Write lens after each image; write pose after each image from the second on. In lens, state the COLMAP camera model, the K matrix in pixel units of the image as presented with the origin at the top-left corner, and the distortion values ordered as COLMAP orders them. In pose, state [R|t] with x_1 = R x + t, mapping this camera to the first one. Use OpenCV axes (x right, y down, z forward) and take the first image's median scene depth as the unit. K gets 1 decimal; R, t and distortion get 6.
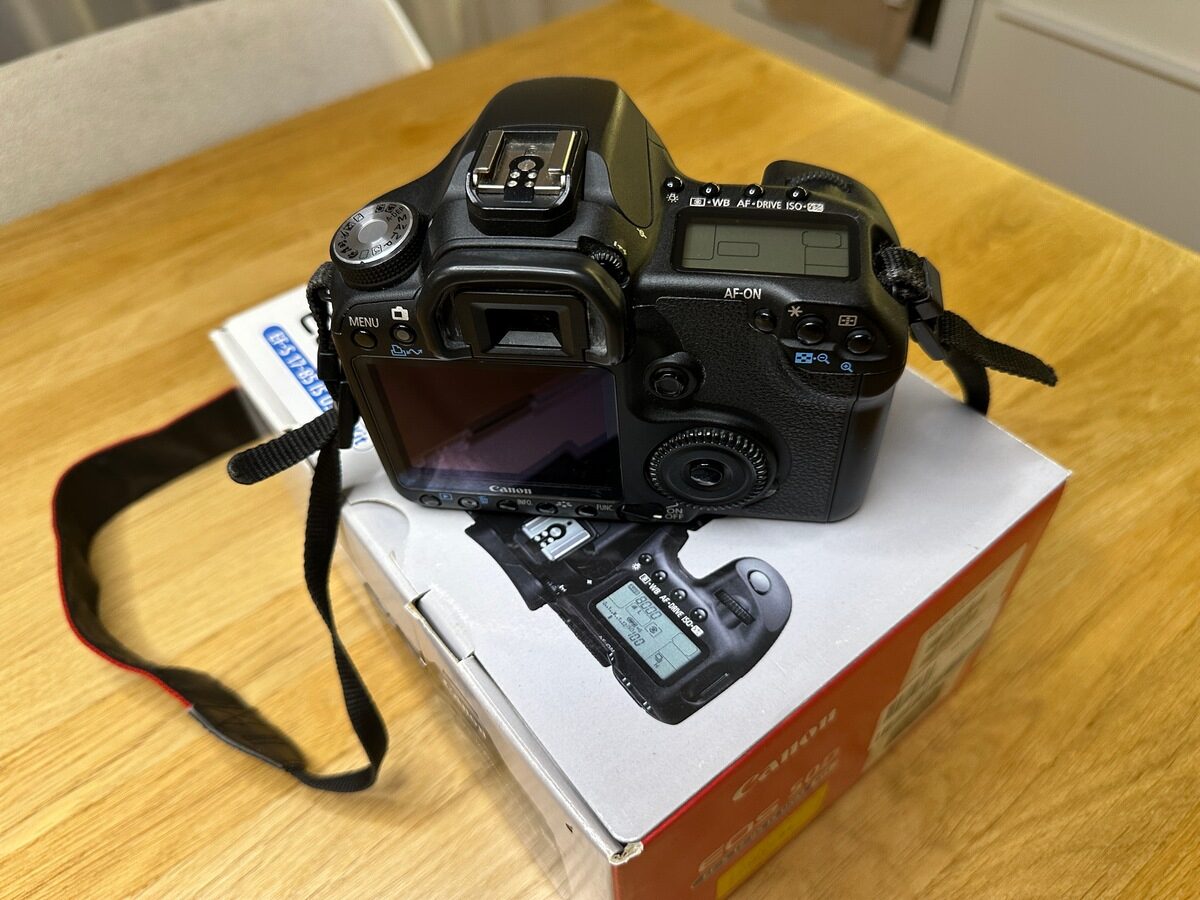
lens RADIAL K [[876.9, 0, 600.0], [0, 876.9, 450.0], [0, 0, 1]] dist [0.058433, -0.105291]
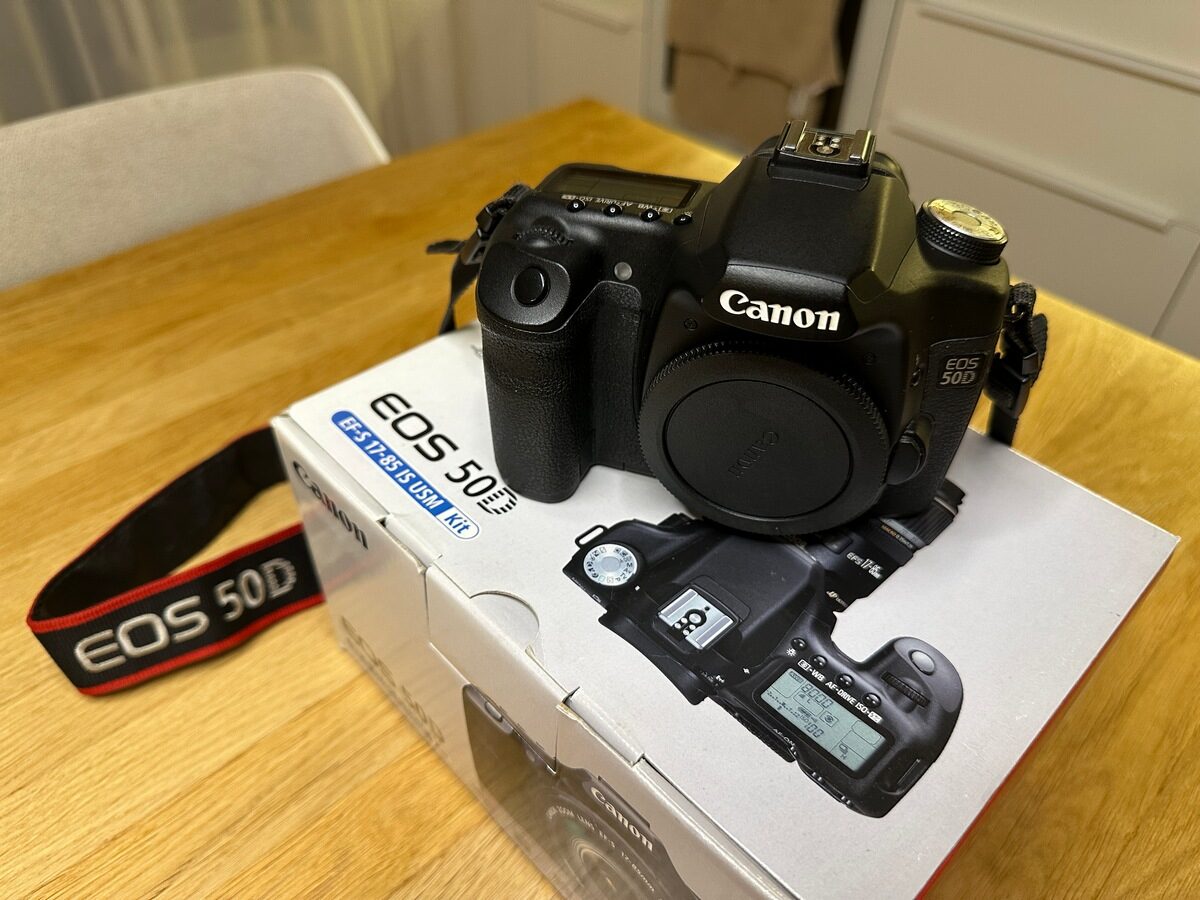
lens RADIAL K [[881.3, 0, 600.0], [0, 881.3, 450.0], [0, 0, 1]] dist [0.000346, -0.021568]
pose [[0.991304, -0.017407, 0.130436, -0.205908], [0.030913, 0.994279, -0.102241, 0.004118], [-0.127910, 0.105384, 0.986171, 0.044207]]
